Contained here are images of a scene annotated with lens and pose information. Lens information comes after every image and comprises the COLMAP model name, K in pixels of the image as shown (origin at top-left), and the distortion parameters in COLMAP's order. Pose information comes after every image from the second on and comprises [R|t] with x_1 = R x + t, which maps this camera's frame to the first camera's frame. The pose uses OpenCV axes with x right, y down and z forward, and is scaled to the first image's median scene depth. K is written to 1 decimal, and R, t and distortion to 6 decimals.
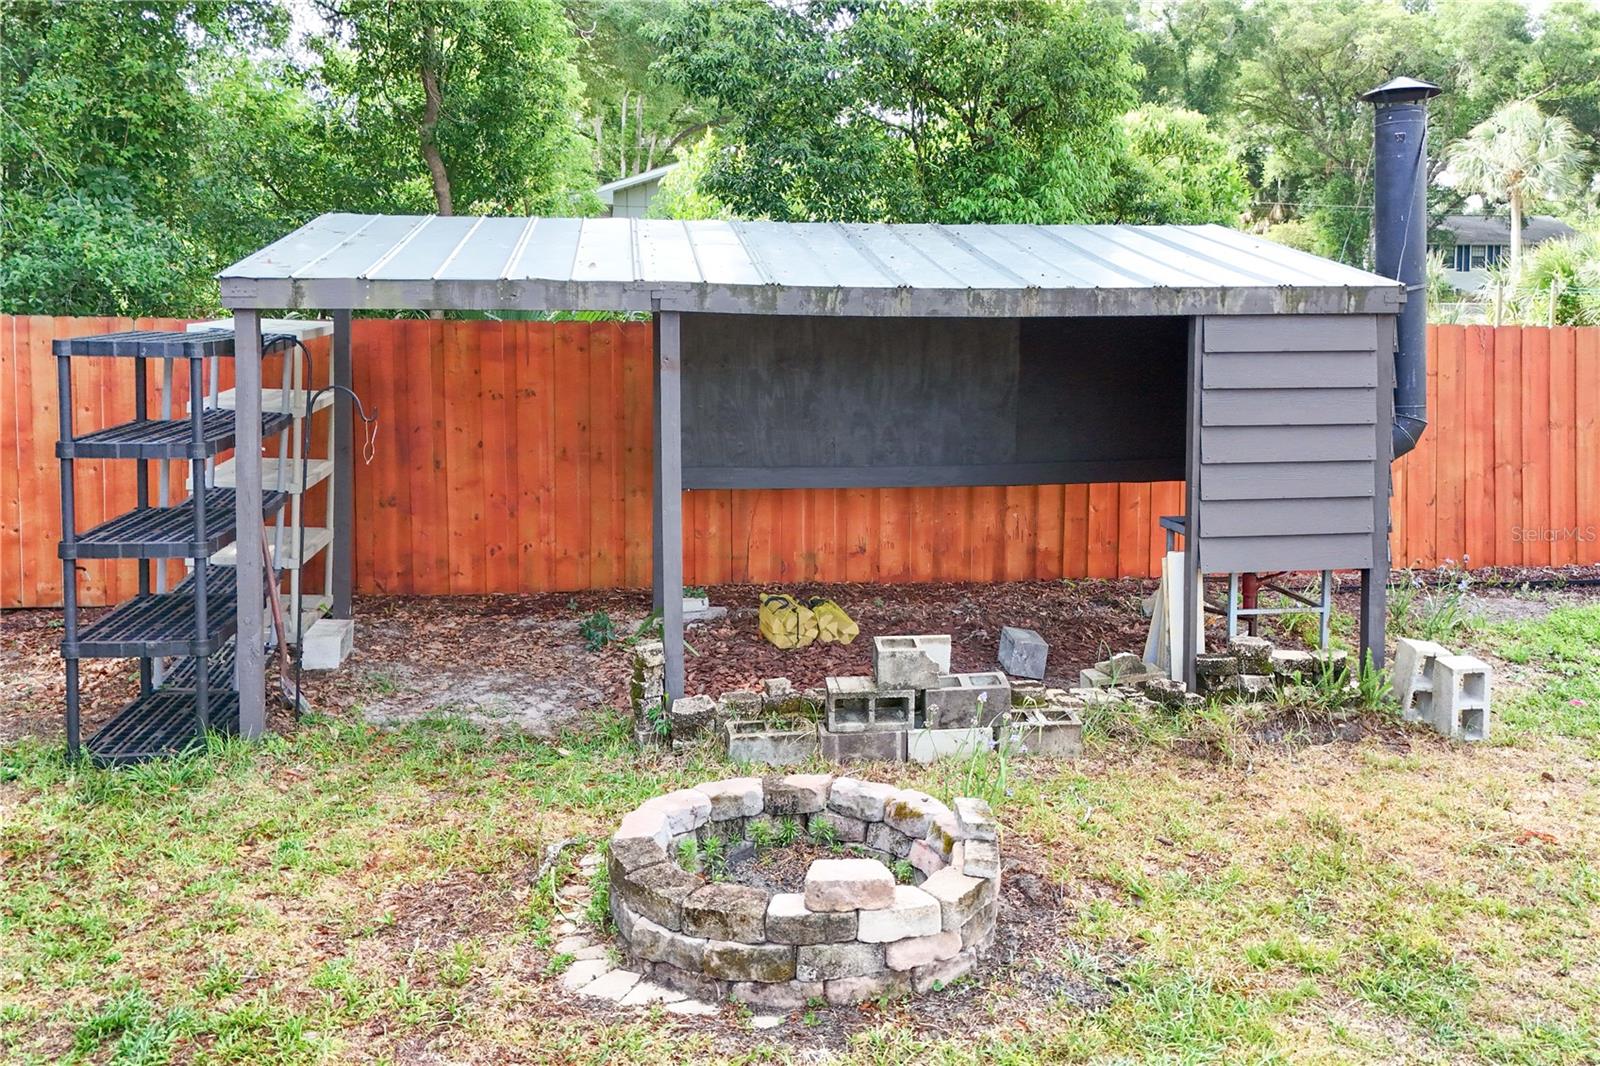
lens RADIAL K [[1401.8, 0, 880.2], [0, 1401.8, 432.5], [0, 0, 1]] dist [0.056983, -0.013945]
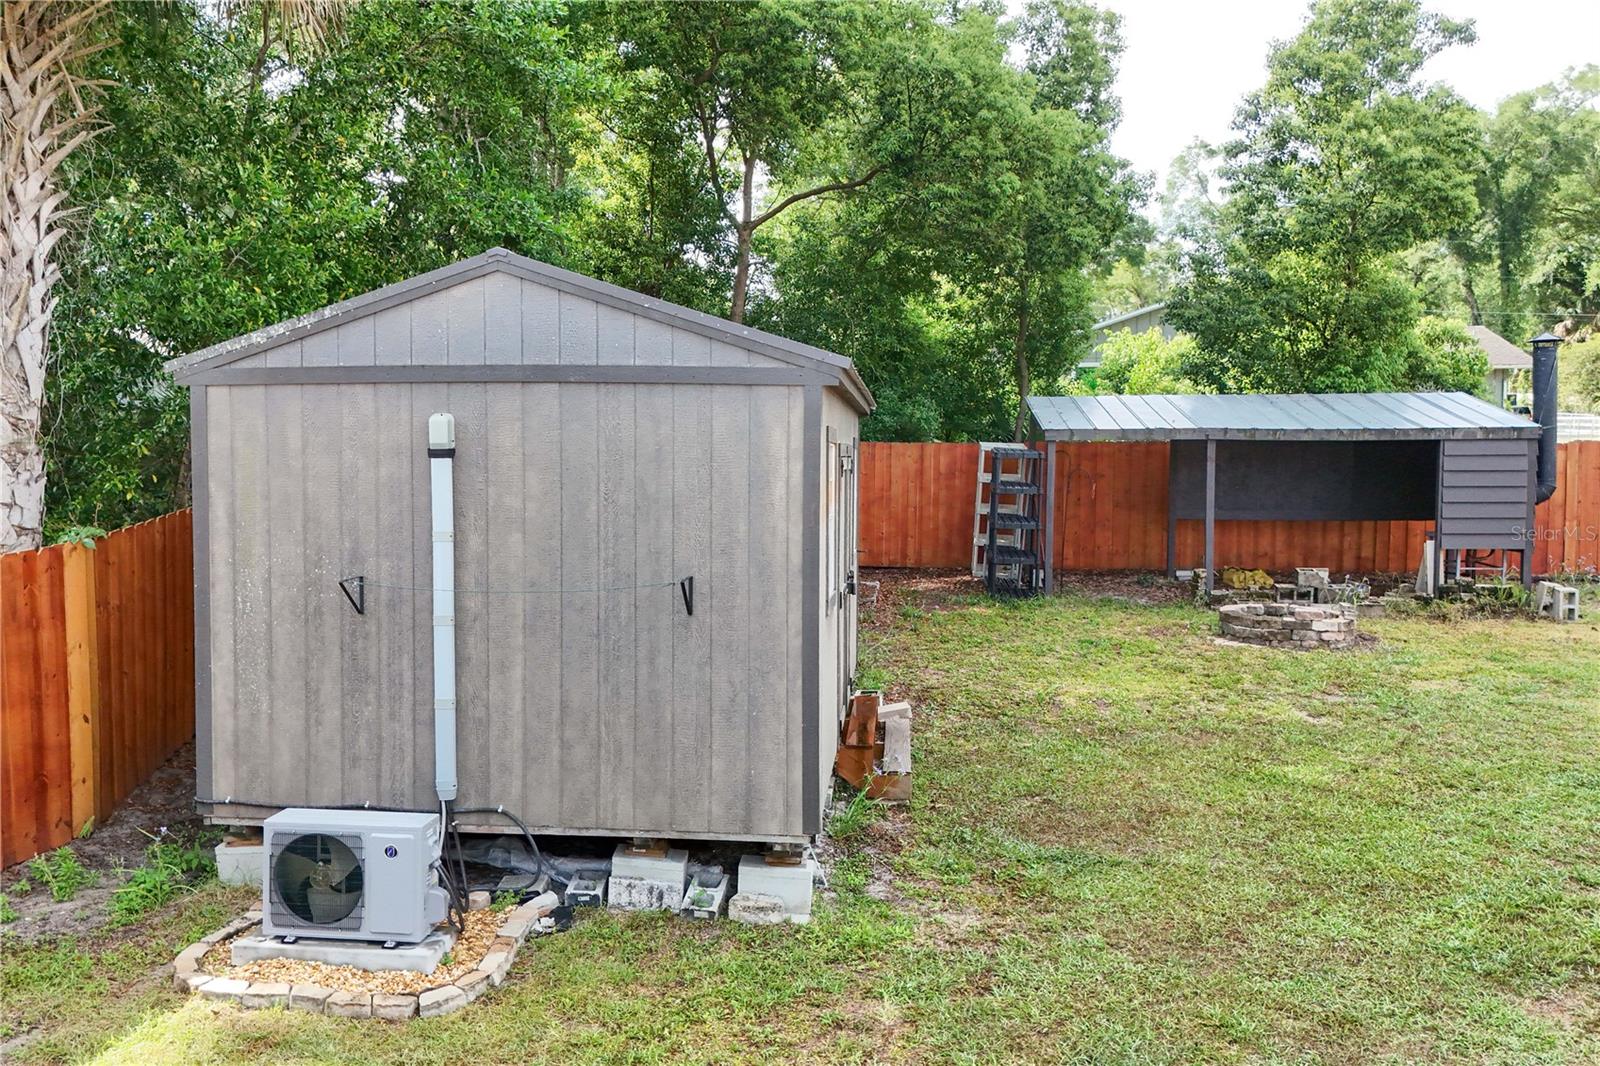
lens RADIAL K [[1431.5, 0, 695.5], [0, 1431.5, 534.5], [0, 0, 1]] dist [0.010445, -0.003818]
pose [[0.954074, 0.015635, -0.299163, -0.240326], [-0.017384, 0.999844, -0.003188, 0.102590], [0.299066, 0.008242, 0.954197, -1.628261]]
